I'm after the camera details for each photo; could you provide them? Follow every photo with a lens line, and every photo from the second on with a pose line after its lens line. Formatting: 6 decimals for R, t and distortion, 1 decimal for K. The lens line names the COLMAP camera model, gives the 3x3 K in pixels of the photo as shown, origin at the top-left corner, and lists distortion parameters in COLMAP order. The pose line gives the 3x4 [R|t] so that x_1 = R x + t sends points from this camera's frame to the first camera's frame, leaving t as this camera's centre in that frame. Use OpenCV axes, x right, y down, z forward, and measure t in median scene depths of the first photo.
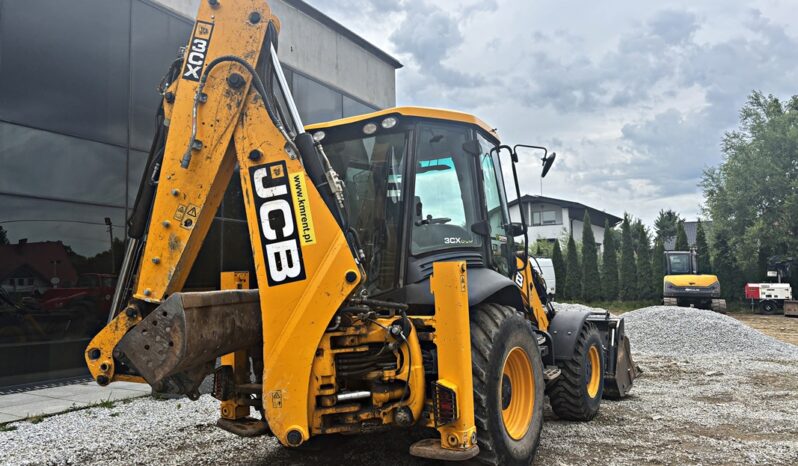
lens RADIAL K [[598.5, 0, 399.0], [0, 598.5, 233.0], [0, 0, 1]] dist [-0.032280, -0.001878]
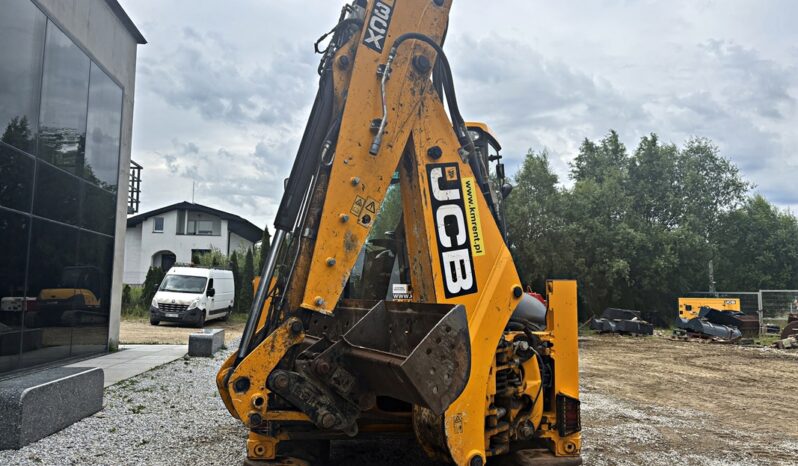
lens RADIAL K [[616.3, 0, 399.0], [0, 616.3, 233.0], [0, 0, 1]] dist [0.034566, -0.002160]
pose [[0.818235, 0.090070, 0.567784, -0.802030], [-0.078613, 0.995903, -0.044694, 0.036896], [-0.569483, -0.008065, 0.821964, 0.266763]]
